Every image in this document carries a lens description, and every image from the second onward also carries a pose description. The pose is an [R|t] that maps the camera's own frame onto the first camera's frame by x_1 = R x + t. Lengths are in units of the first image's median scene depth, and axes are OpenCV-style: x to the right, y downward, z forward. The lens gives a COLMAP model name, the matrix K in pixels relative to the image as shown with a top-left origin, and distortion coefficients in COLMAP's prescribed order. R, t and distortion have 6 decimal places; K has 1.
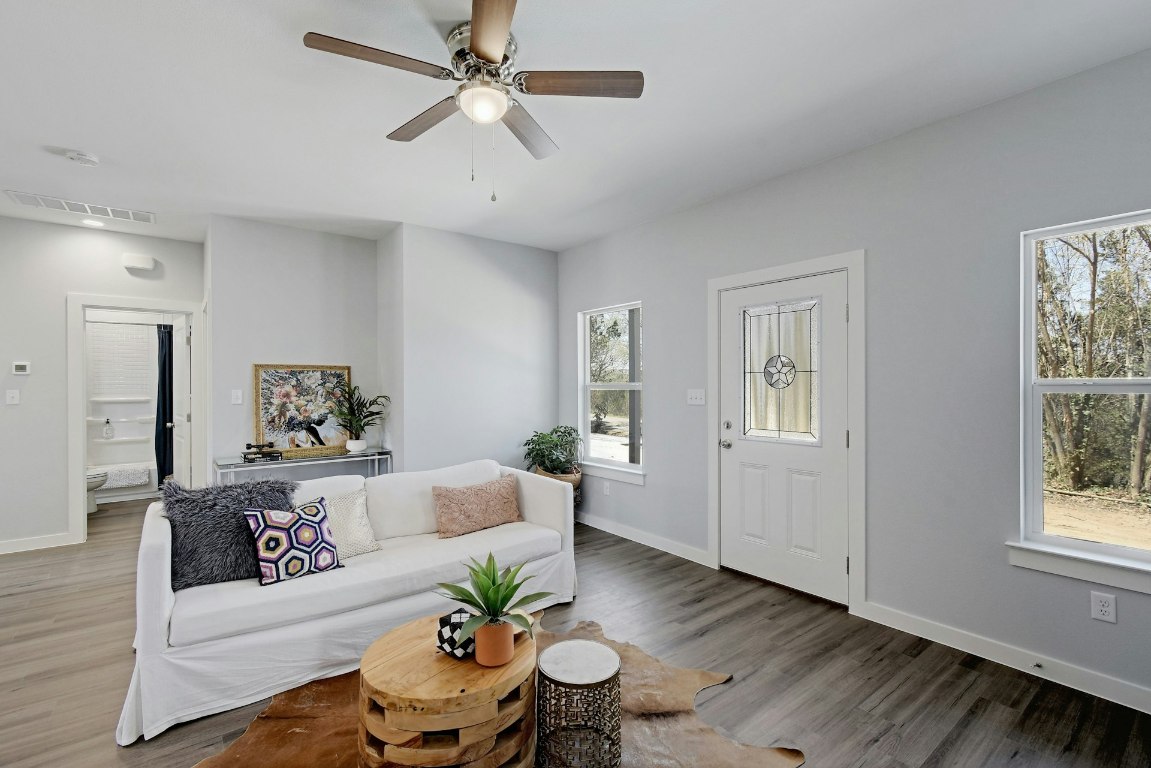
lens RADIAL K [[516.1, 0, 575.5], [0, 516.1, 384.0], [0, 0, 1]] dist [-0.003371, -0.000556]
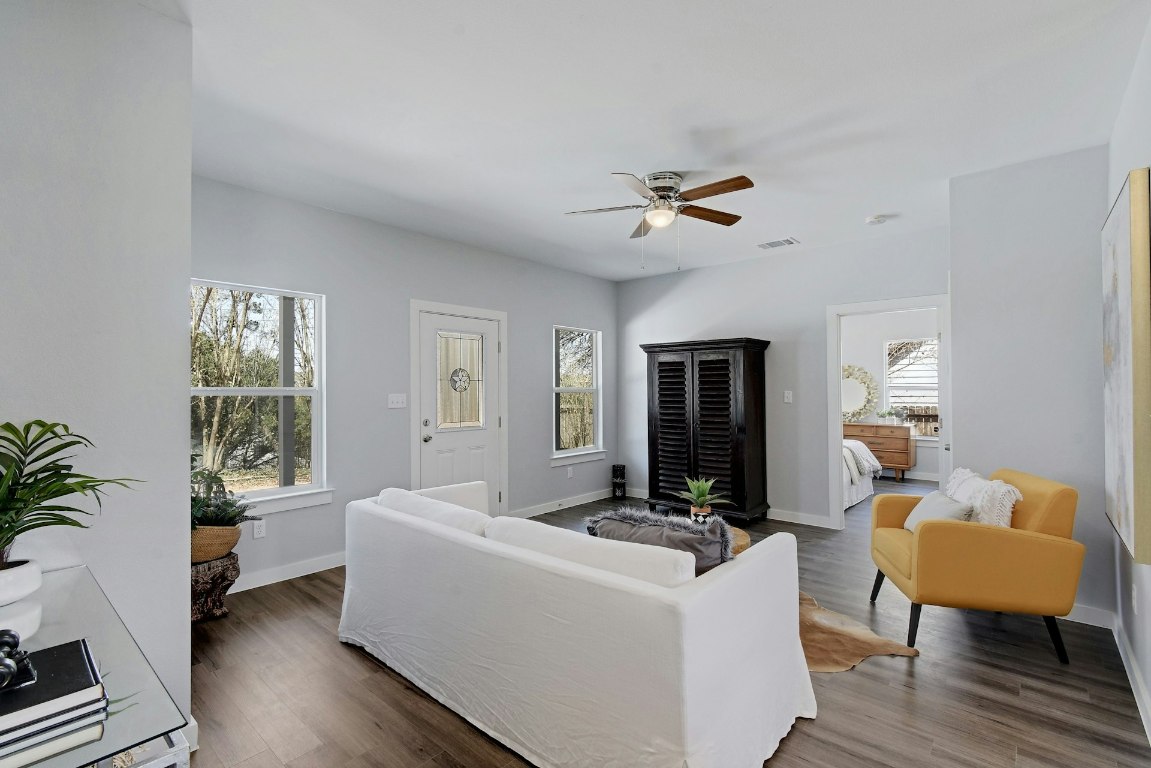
lens RADIAL K [[522.4, 0, 575.5], [0, 522.4, 384.0], [0, 0, 1]] dist [0.011189, -0.000072]
pose [[-0.186799, 0.013791, 0.982301, -0.844031], [0.003773, 0.999904, -0.013321, 0.005340], [-0.982391, 0.001218, -0.186833, 0.757000]]
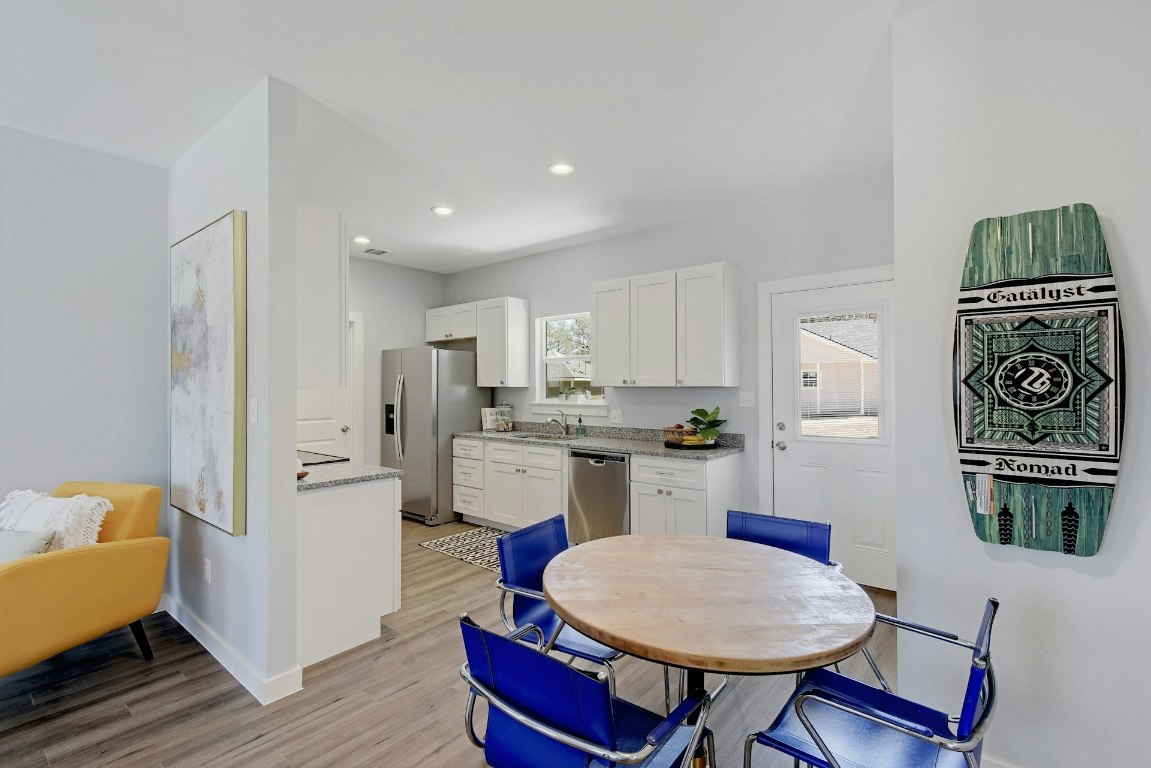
lens RADIAL K [[522.4, 0, 575.5], [0, 522.4, 384.0], [0, 0, 1]] dist [0.011189, -0.000072]
pose [[-0.976934, 0.003985, -0.213505, -0.711312], [0.005665, 0.999958, -0.007258, 0.003334], [0.213467, -0.008300, -0.976915, 0.804631]]
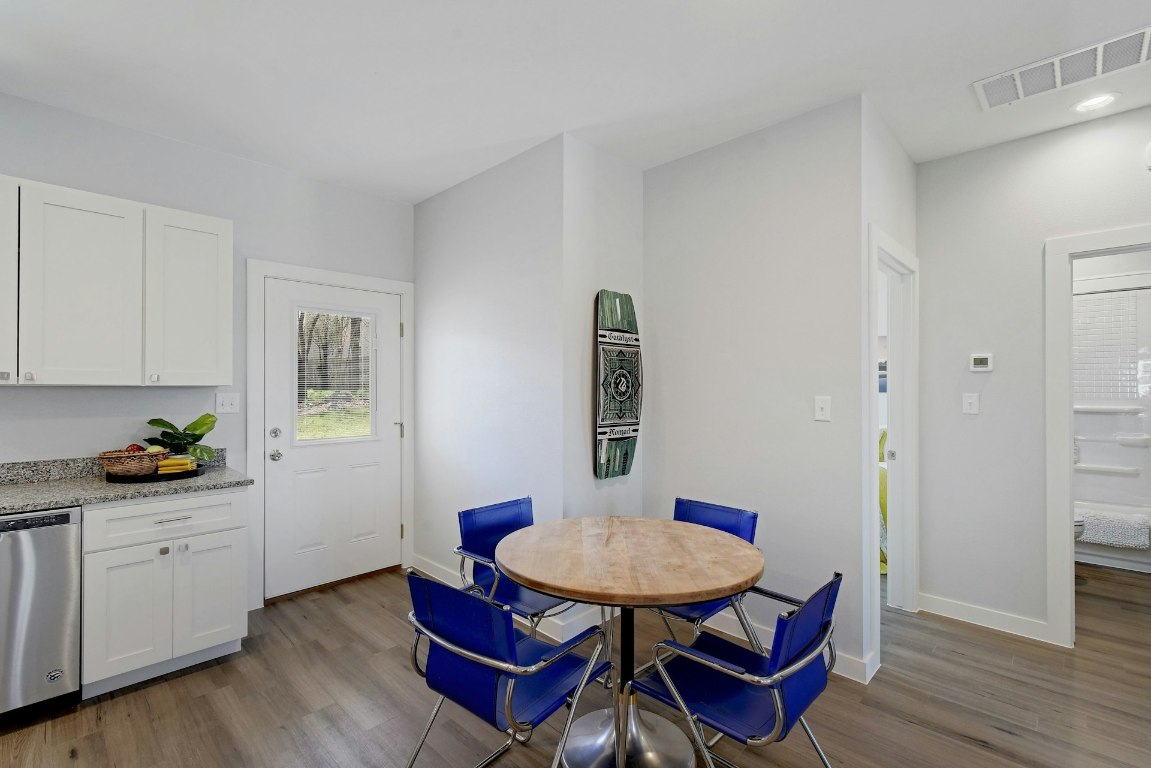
lens RADIAL K [[522.4, 0, 573.4], [0, 522.4, 386.1], [0, 0, 1]] dist [-0.002270, 0.000021]
pose [[0.128410, -0.002384, -0.991718, -0.433301], [-0.000348, 0.999997, -0.002449, 0.003470], [0.991721, 0.000659, 0.128408, 0.348507]]
